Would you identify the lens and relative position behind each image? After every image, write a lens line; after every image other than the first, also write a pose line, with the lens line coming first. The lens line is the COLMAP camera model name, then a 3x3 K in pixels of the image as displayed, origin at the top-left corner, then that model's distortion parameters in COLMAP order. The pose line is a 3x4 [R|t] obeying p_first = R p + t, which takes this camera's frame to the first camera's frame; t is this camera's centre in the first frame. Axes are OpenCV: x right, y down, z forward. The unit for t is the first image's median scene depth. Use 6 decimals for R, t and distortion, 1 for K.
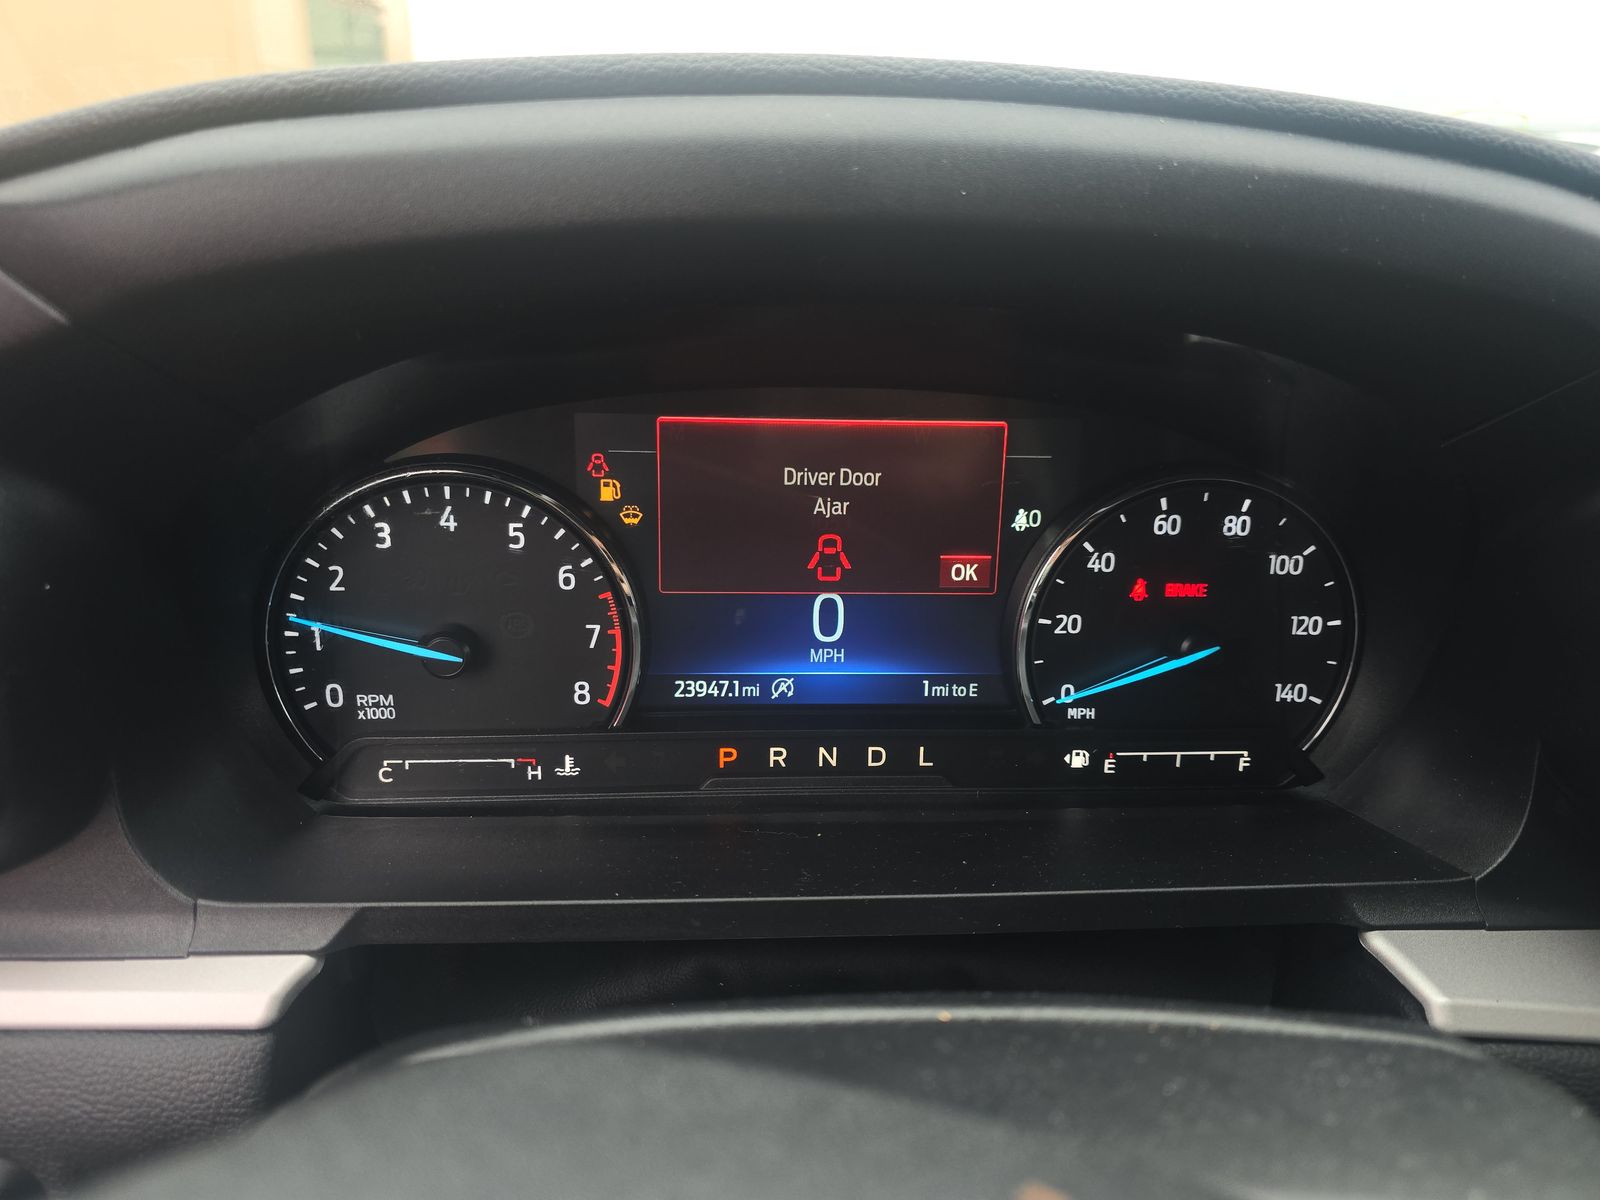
lens RADIAL K [[1063.0, 0, 820.0], [0, 1063.0, 532.7], [0, 0, 1]] dist [0.053005, -0.034149]
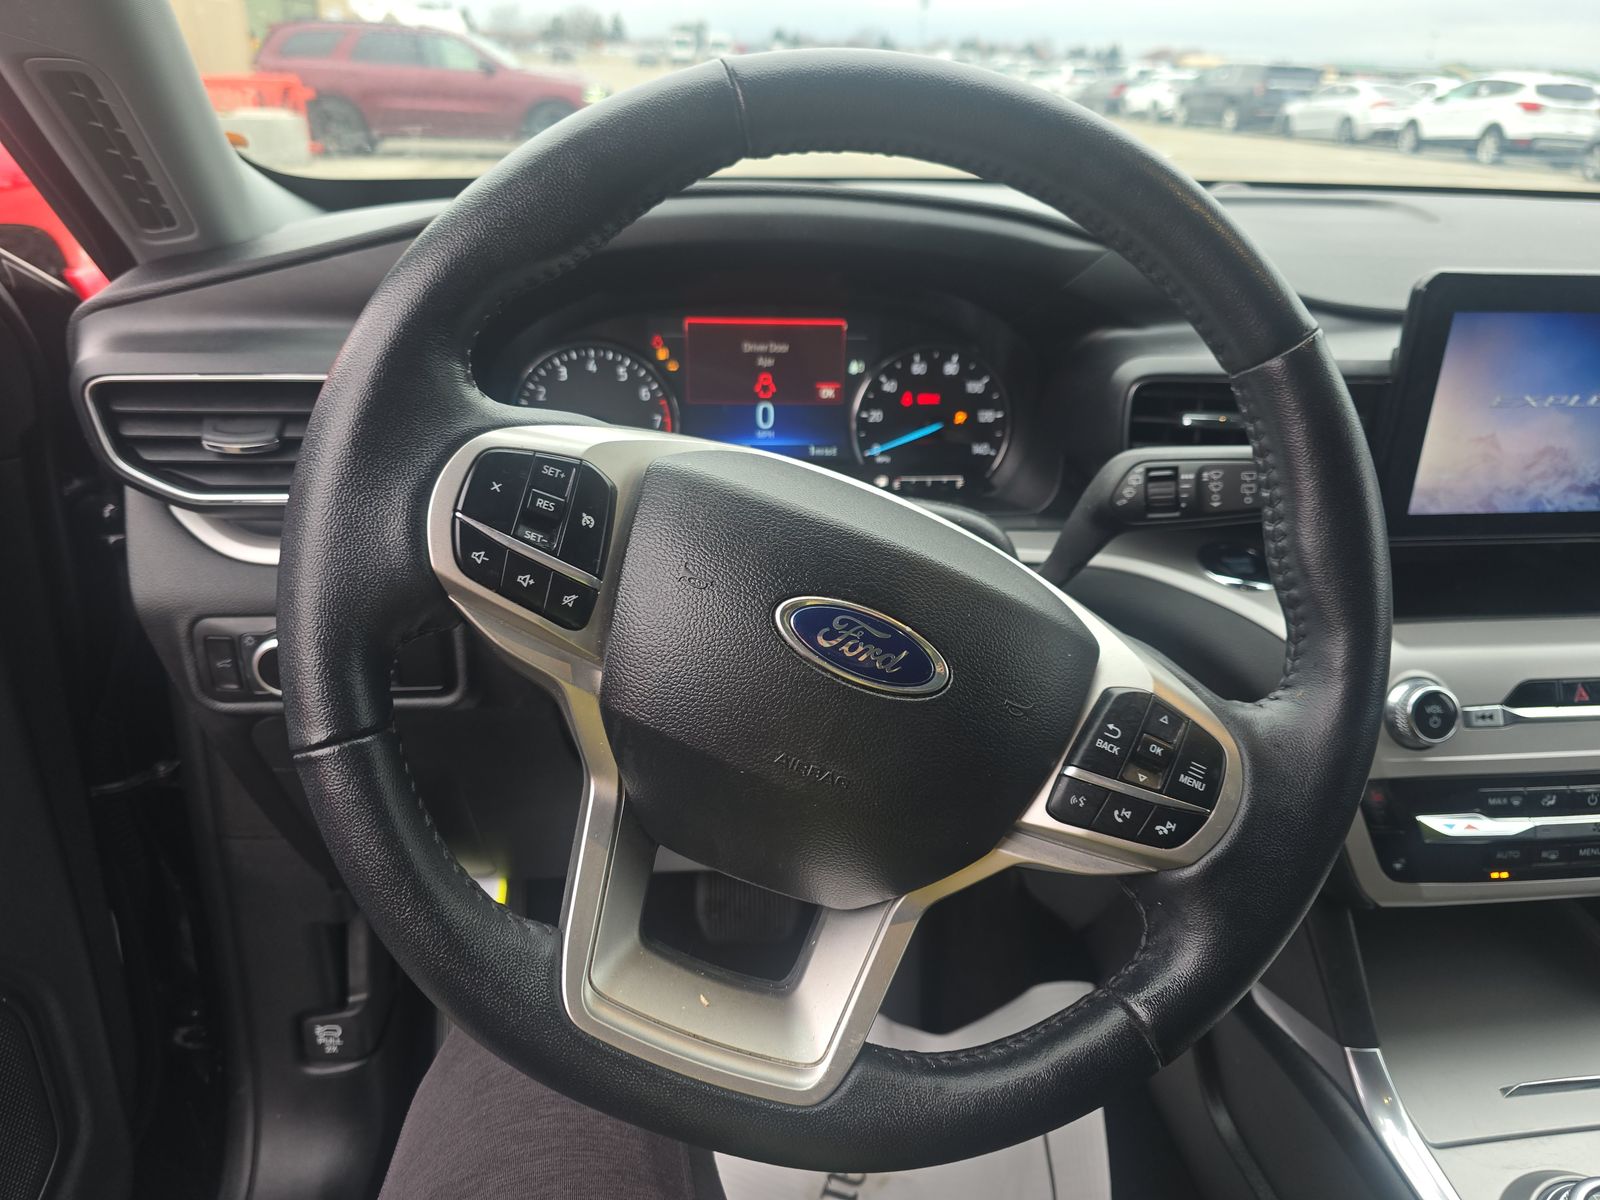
lens RADIAL K [[1063.0, 0, 826.1], [0, 1063.0, 589.4], [0, 0, 1]] dist [0.053005, -0.034149]
pose [[0.998825, -0.018580, 0.044754, 0.027957], [0.013969, 0.994767, 0.101208, 0.218922], [-0.046400, -0.100464, 0.993858, -1.204352]]
